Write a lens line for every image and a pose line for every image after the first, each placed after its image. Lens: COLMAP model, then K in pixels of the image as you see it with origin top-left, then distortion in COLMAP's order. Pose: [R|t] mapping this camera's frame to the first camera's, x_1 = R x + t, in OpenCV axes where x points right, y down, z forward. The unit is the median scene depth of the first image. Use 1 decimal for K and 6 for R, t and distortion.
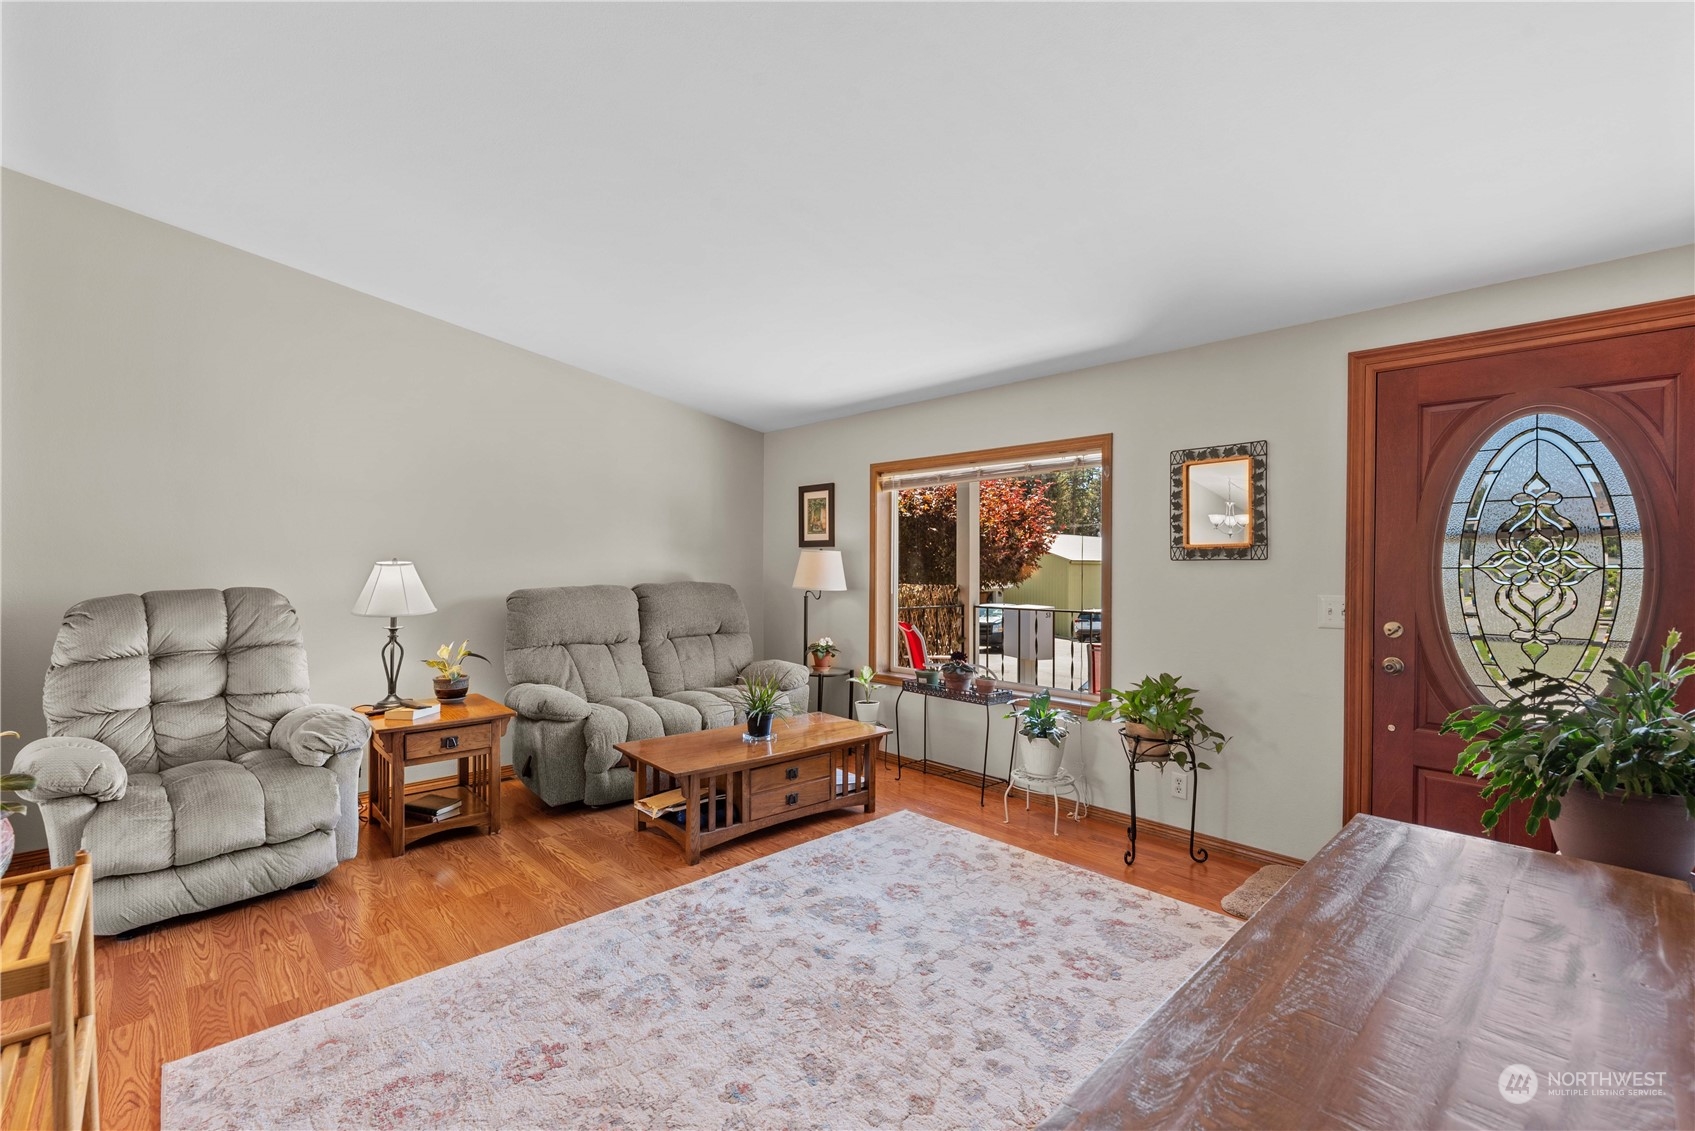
lens RADIAL K [[739.1, 0, 862.6], [0, 739.1, 569.6], [0, 0, 1]] dist [0.000650, 0.000509]
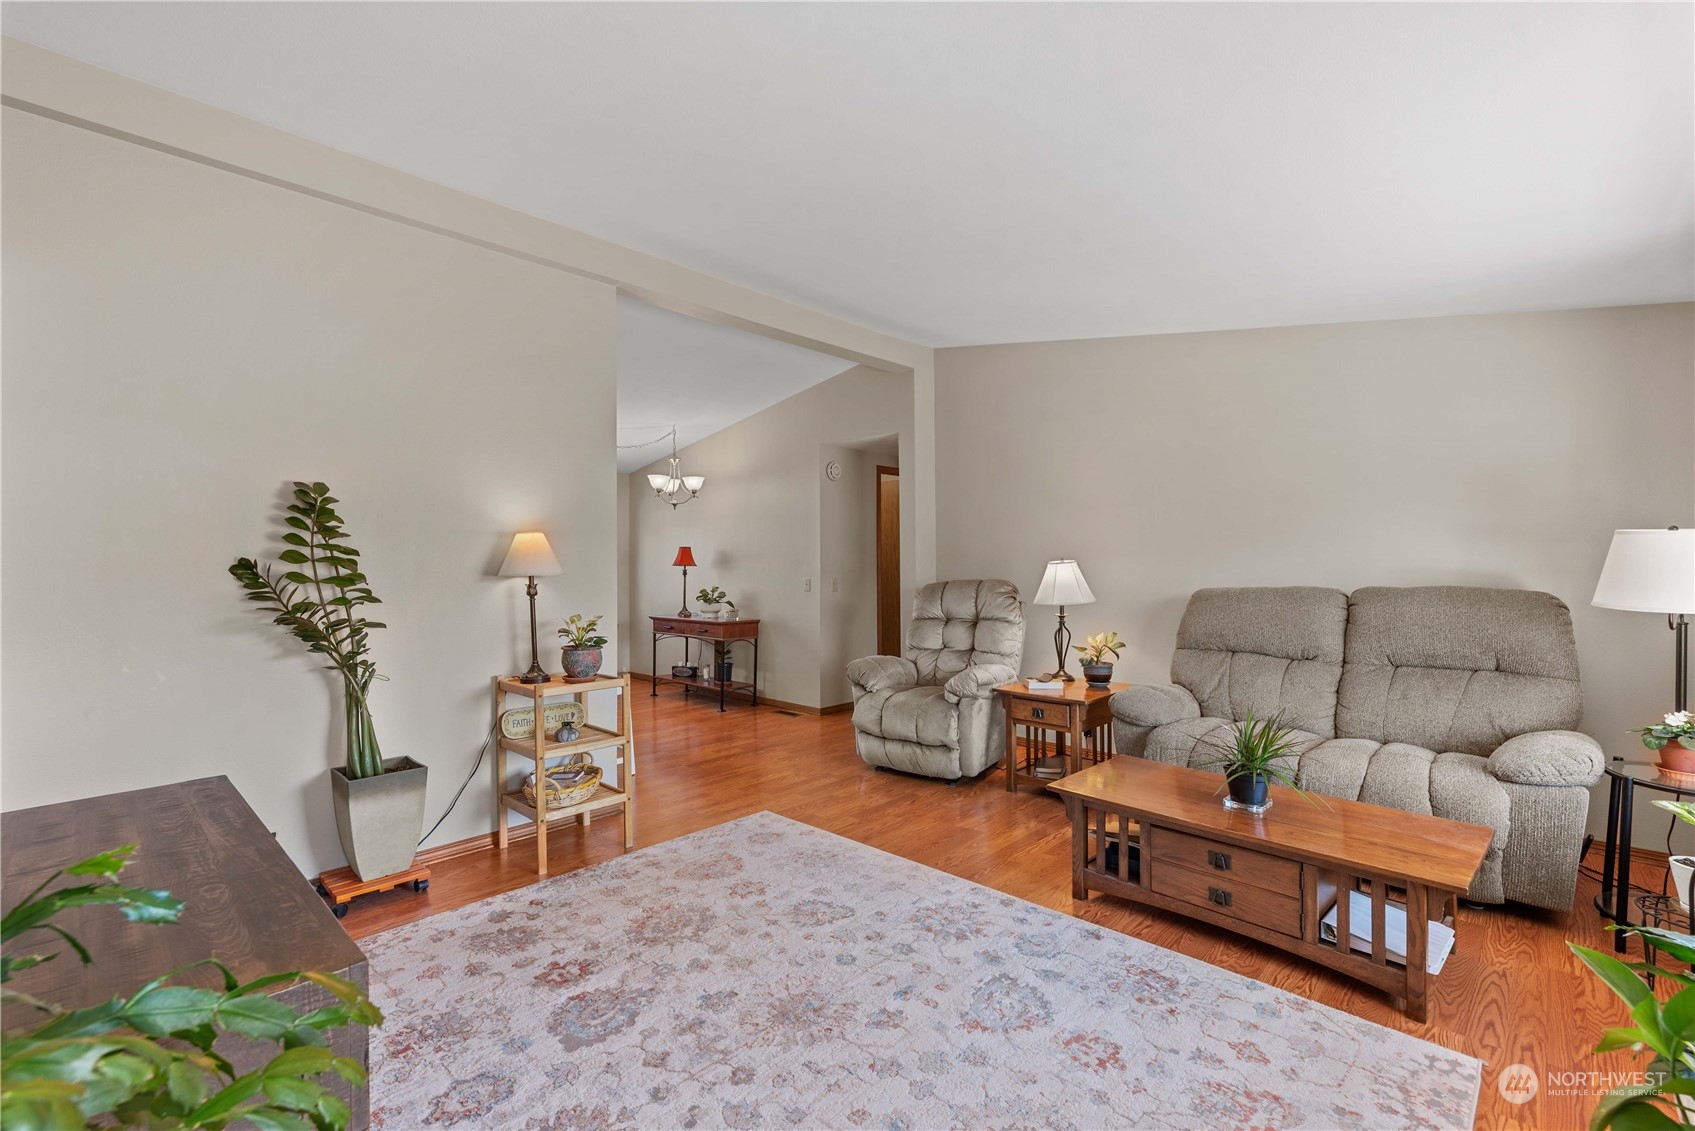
lens RADIAL K [[739.1, 0, 845.5], [0, 739.1, 565.4], [0, 0, 1]] dist [0.000650, 0.000509]
pose [[0.031322, -0.001526, -0.999508, 0.616260], [-0.002707, 0.999995, -0.001611, -0.000433], [0.999506, 0.002757, 0.031318, 0.651419]]
